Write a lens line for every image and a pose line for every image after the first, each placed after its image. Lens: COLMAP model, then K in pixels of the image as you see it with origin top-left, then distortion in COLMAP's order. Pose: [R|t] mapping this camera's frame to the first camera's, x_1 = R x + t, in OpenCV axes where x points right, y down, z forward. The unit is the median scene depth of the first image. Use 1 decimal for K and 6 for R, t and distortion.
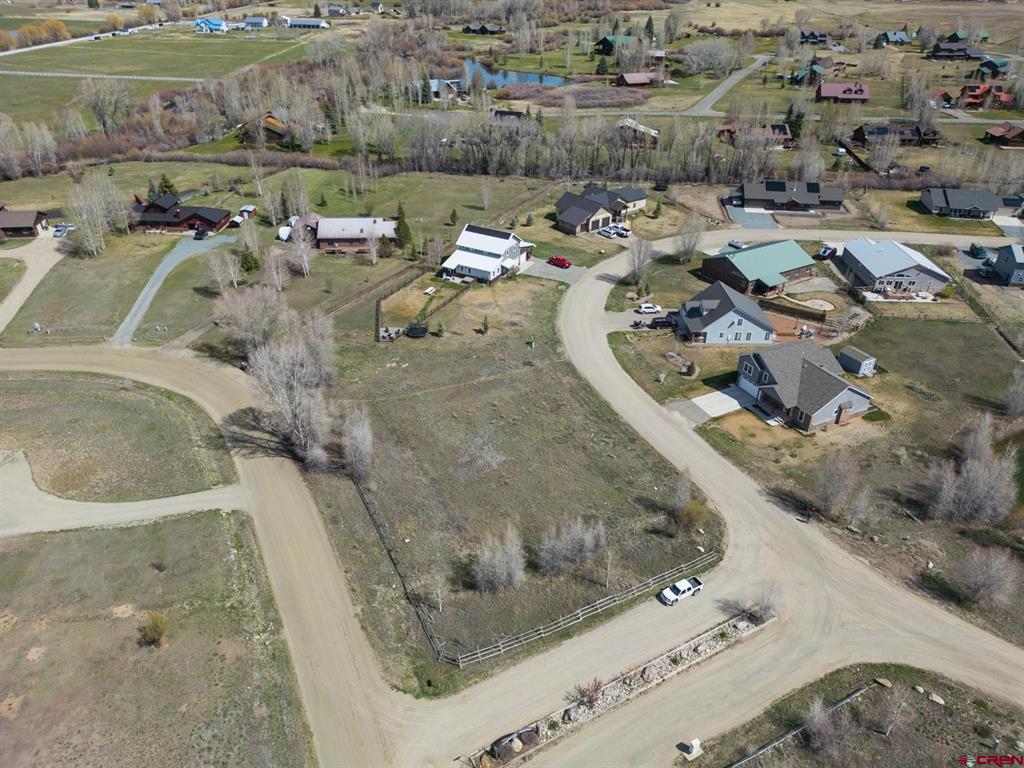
lens RADIAL K [[712.5, 0, 511.5], [0, 712.5, 388.7], [0, 0, 1]] dist [0.054327, -0.041532]
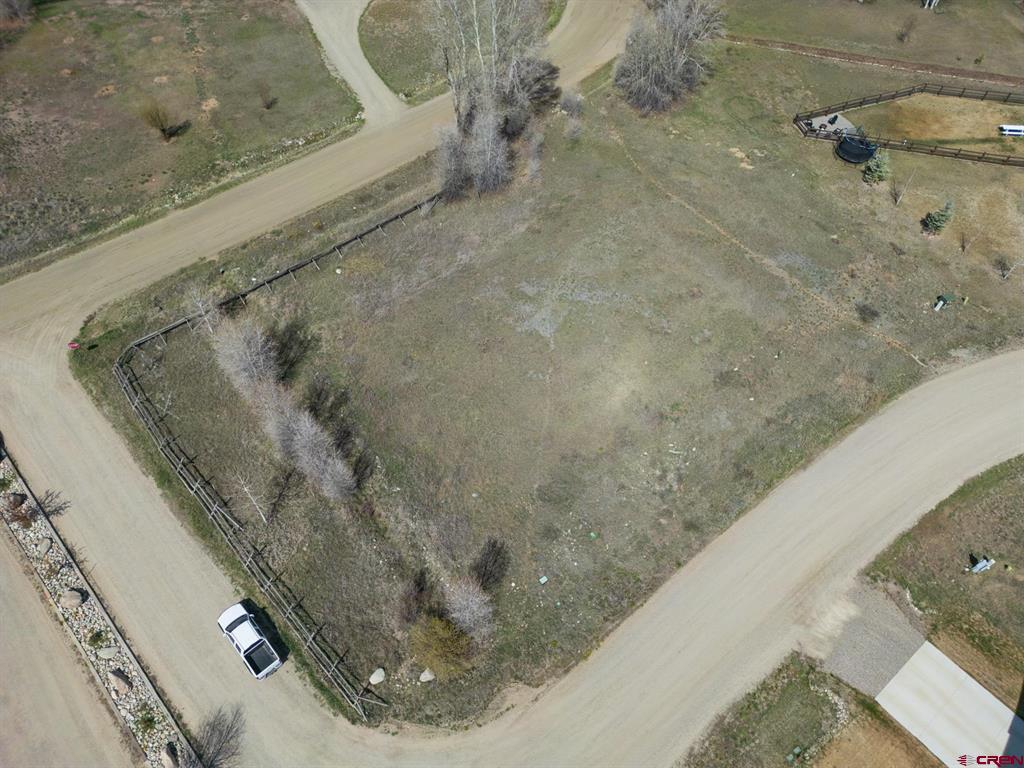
lens RADIAL K [[714.2, 0, 512.0], [0, 714.2, 384.0], [0, 0, 1]] dist [0.072949, -0.069340]
pose [[0.246180, 0.766532, -0.593148, 0.263440], [-0.526488, 0.619580, 0.582177, -0.148082], [0.813760, 0.168965, 0.556099, 0.471131]]
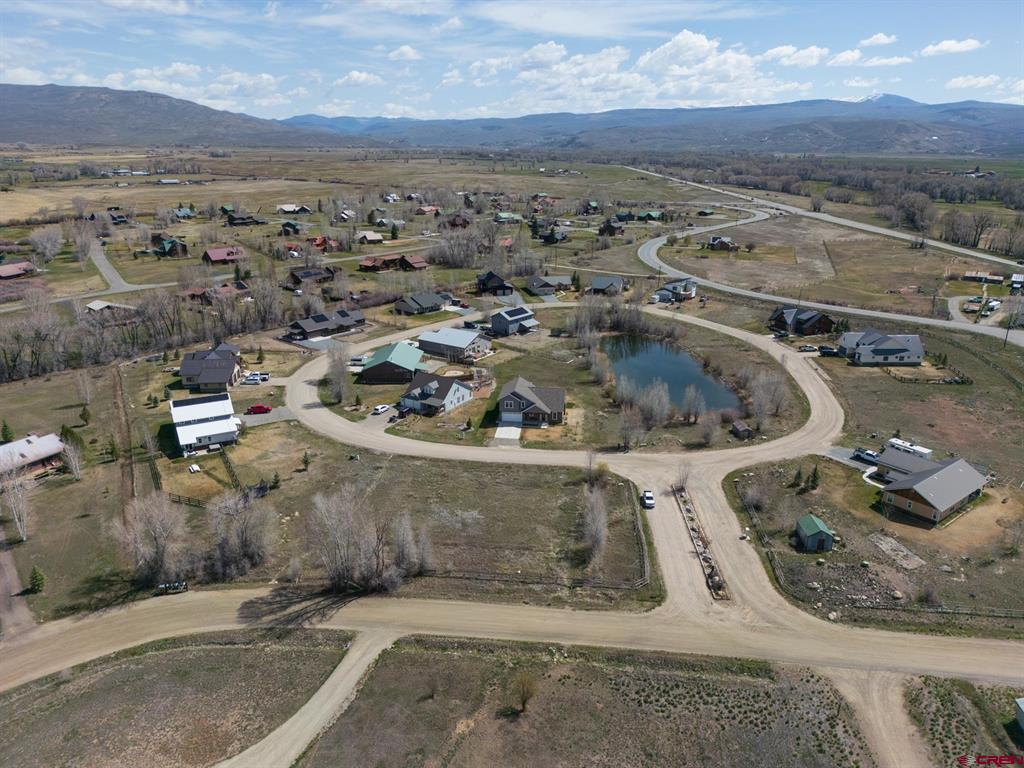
lens RADIAL K [[714.2, 0, 512.0], [0, 714.2, 384.0], [0, 0, 1]] dist [0.072949, -0.069340]
pose [[0.531749, -0.274658, 0.801128, -0.670485], [0.446022, 0.894957, 0.010778, -0.064250], [-0.719935, 0.351590, 0.598396, 0.085134]]
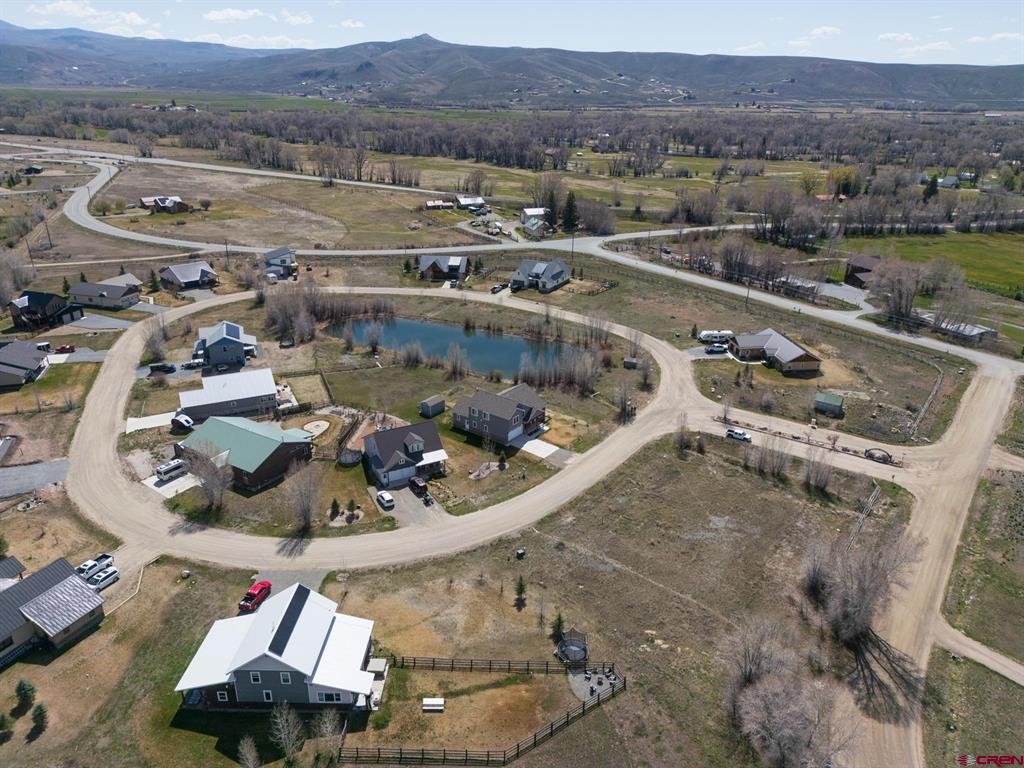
lens RADIAL K [[714.2, 0, 512.0], [0, 714.2, 384.0], [0, 0, 1]] dist [0.072949, -0.069340]
pose [[-0.457310, -0.357693, 0.814201, -0.546111], [0.456558, 0.691252, 0.560113, -0.635190], [-0.763166, 0.627875, -0.152808, 0.938157]]
